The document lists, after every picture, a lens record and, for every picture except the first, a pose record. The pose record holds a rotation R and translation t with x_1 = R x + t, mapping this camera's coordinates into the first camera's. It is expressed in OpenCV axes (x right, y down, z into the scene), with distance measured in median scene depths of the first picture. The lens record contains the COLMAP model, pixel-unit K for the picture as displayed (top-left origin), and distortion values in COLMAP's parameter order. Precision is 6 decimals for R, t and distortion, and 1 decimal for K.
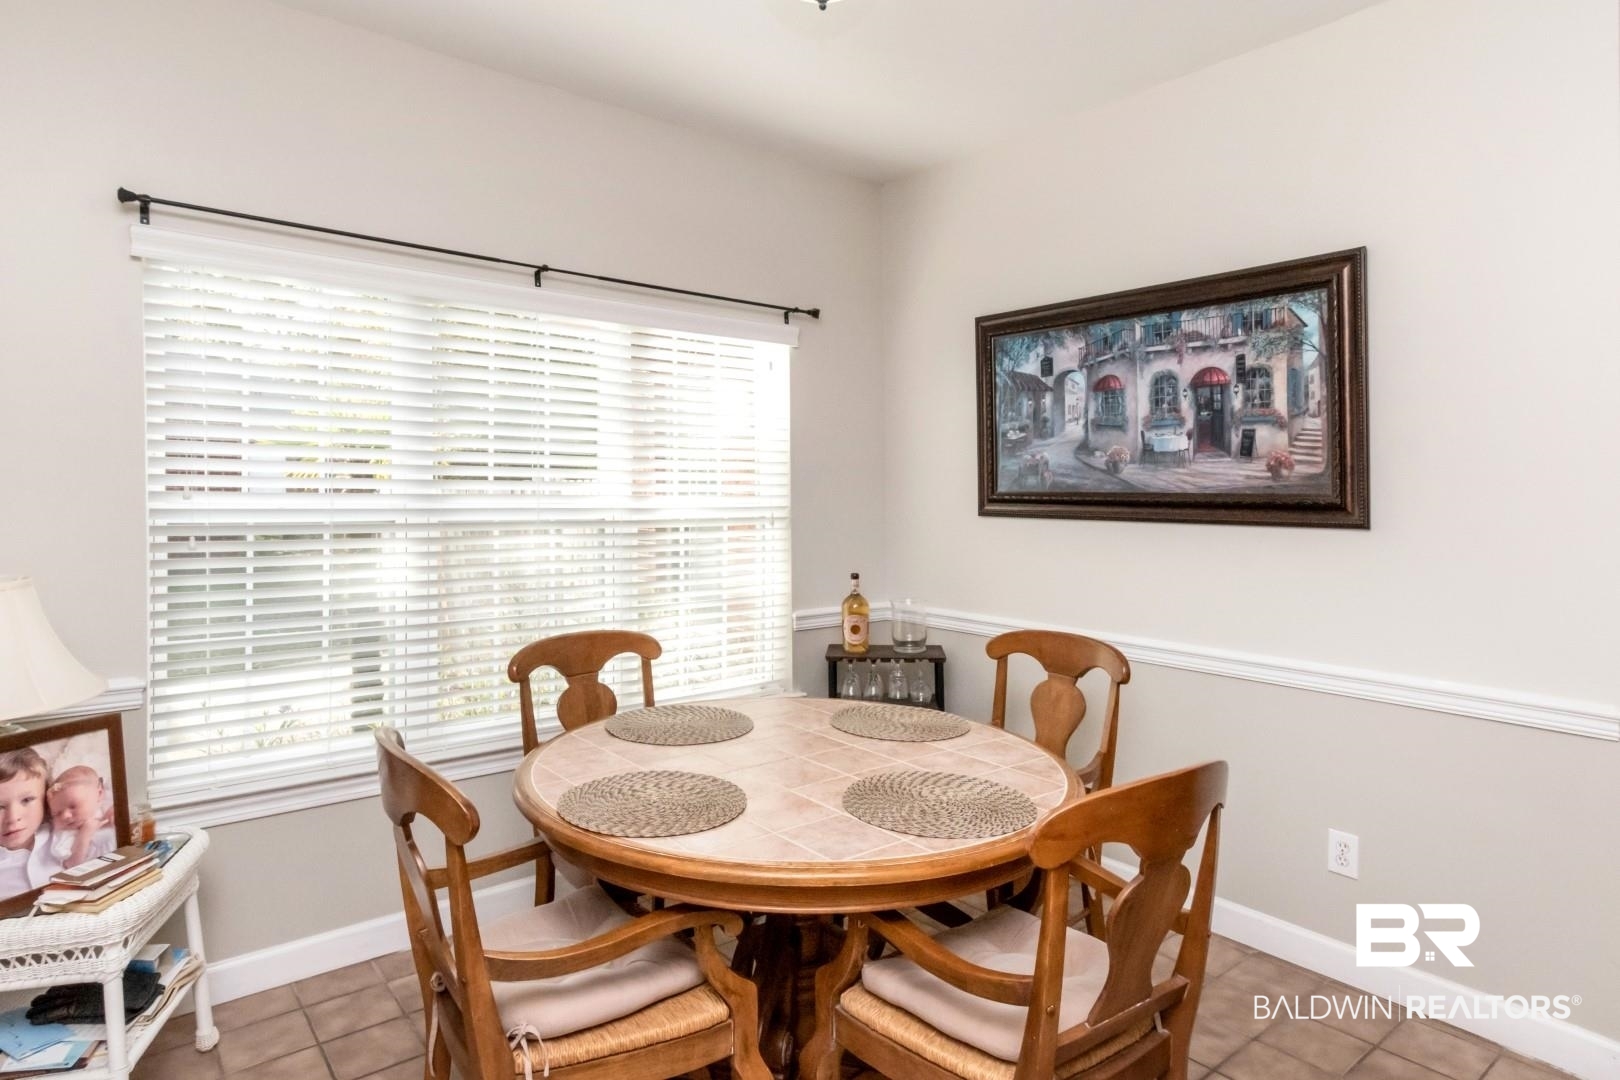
lens RADIAL K [[904.1, 0, 810.0], [0, 904.1, 540.0], [0, 0, 1]] dist [-0.002103, -0.000687]
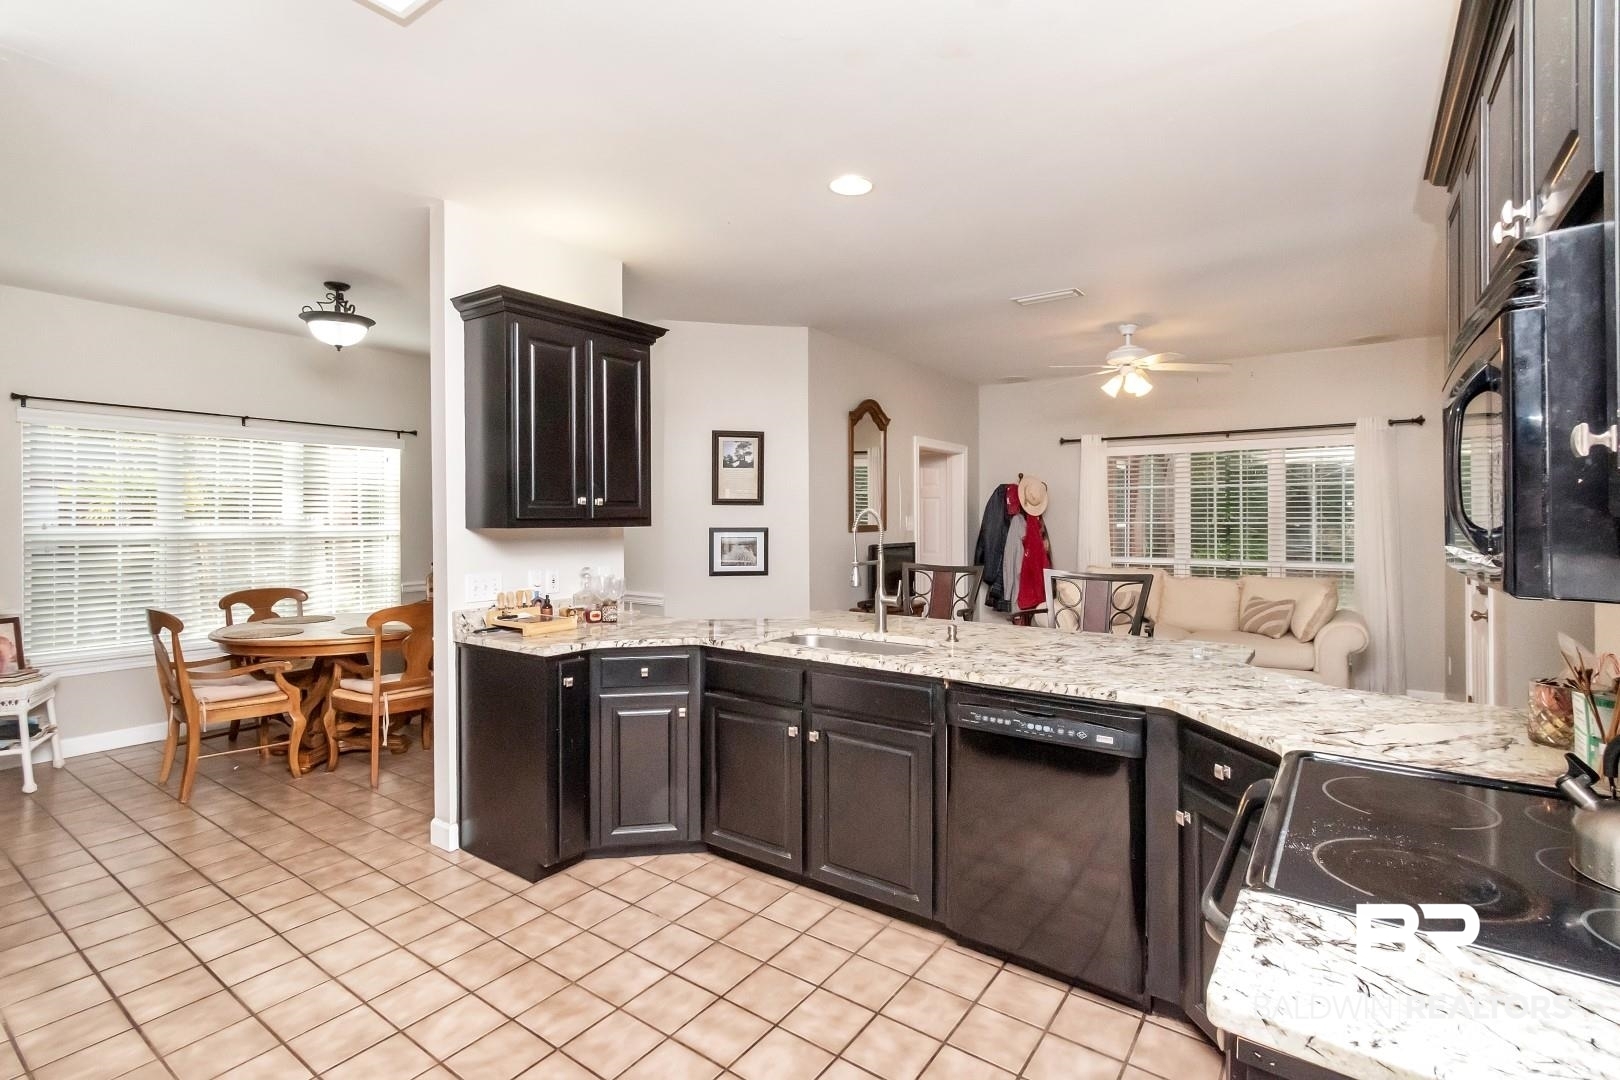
lens RADIAL K [[743.9, 0, 810.0], [0, 743.9, 540.0], [0, 0, 1]] dist [0.003118, 0.000793]
pose [[0.964019, -0.014765, 0.265422, 0.614094], [0.022613, 0.999392, -0.026537, 0.070251], [-0.264869, 0.031585, 0.963767, -1.224697]]
